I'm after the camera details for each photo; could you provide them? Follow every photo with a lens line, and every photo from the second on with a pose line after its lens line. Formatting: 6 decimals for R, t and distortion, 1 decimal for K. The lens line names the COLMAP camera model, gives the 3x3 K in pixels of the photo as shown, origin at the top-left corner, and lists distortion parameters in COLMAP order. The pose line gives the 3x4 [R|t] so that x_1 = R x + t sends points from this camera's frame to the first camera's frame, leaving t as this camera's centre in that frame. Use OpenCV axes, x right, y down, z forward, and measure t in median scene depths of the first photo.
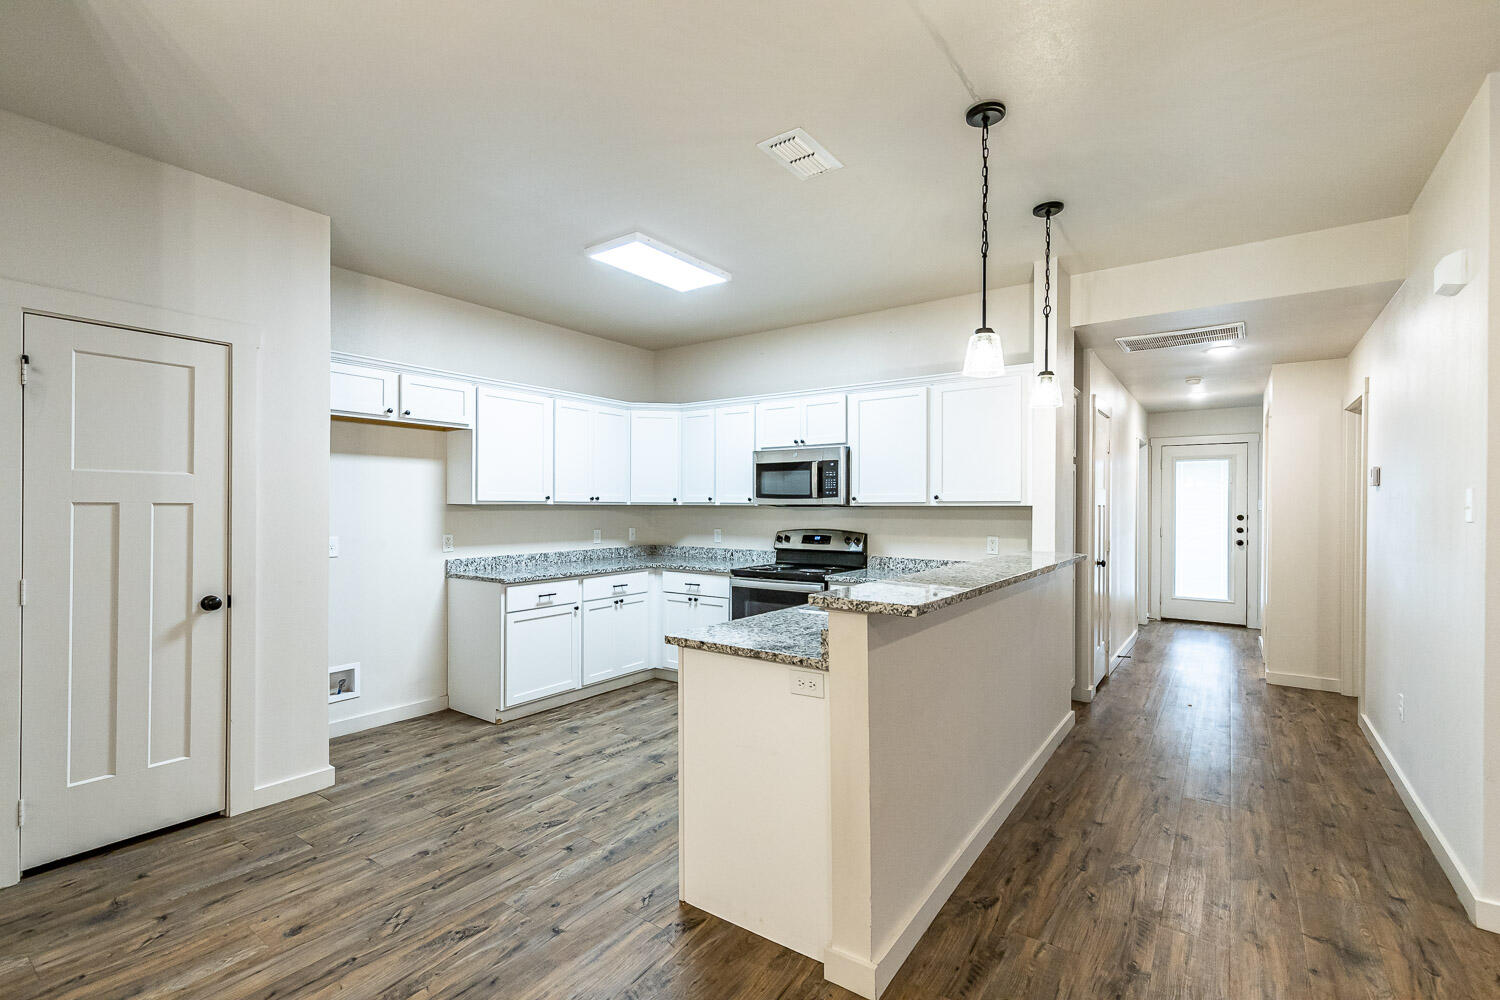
lens RADIAL K [[679.4, 0, 738.3], [0, 679.4, 499.2], [0, 0, 1]] dist [0.004629, 0.000063]
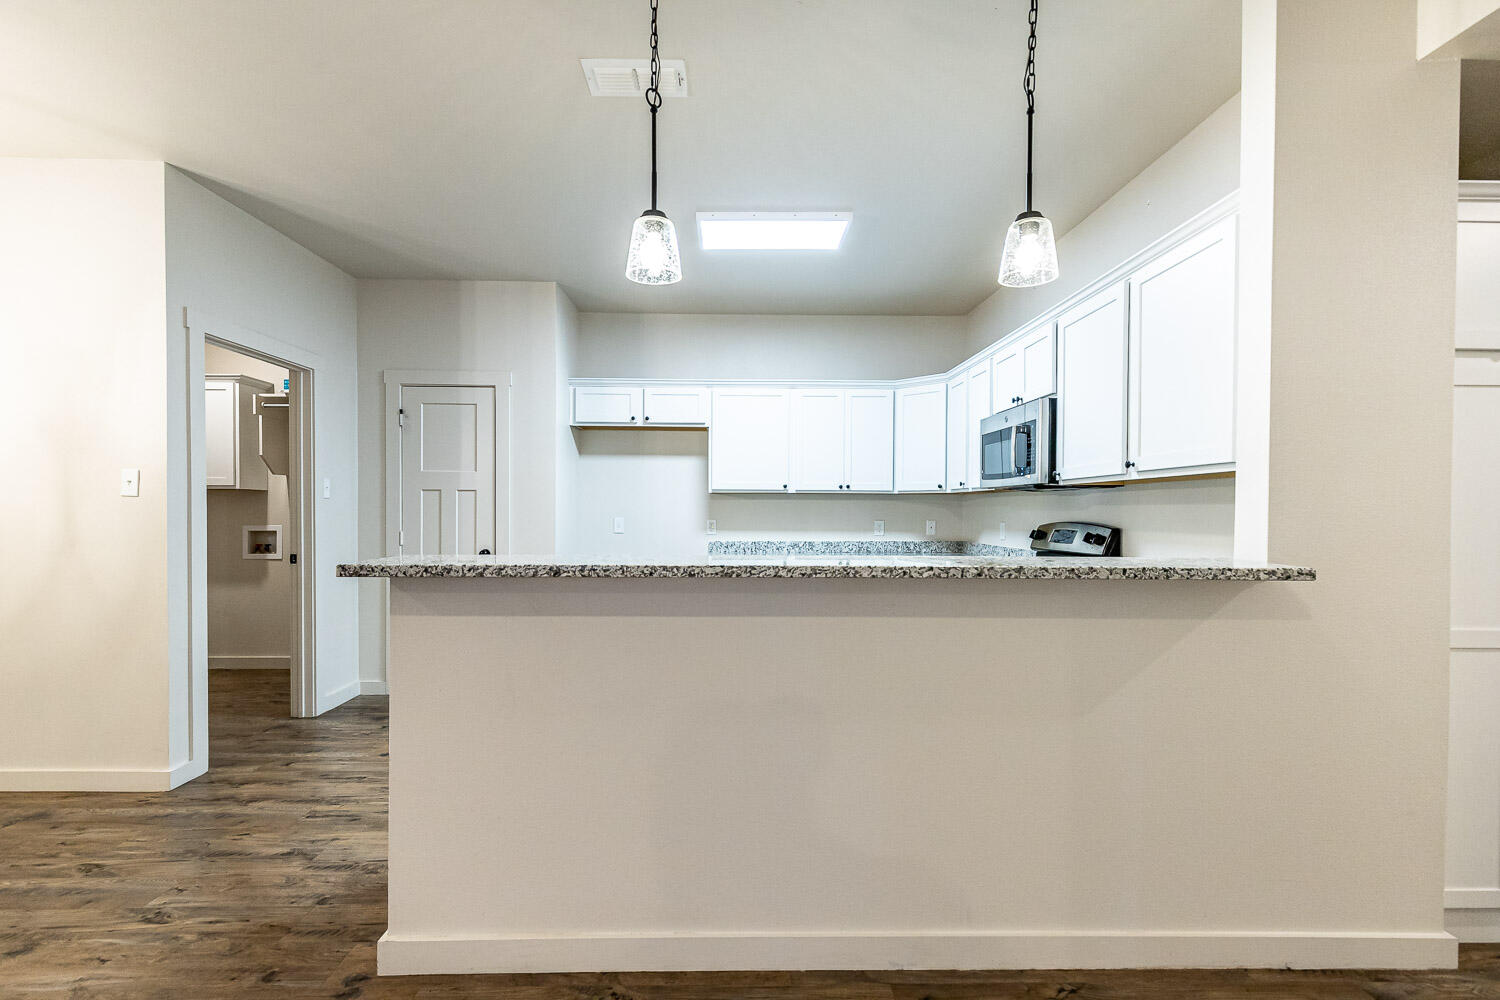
lens RADIAL K [[679.4, 0, 740.5], [0, 679.4, 514.0], [0, 0, 1]] dist [0.004629, 0.000063]
pose [[0.600692, 0.005906, -0.799459, 0.523879], [0.004465, 0.999932, 0.010742, 0.029688], [0.799468, -0.010022, 0.600625, 0.339952]]
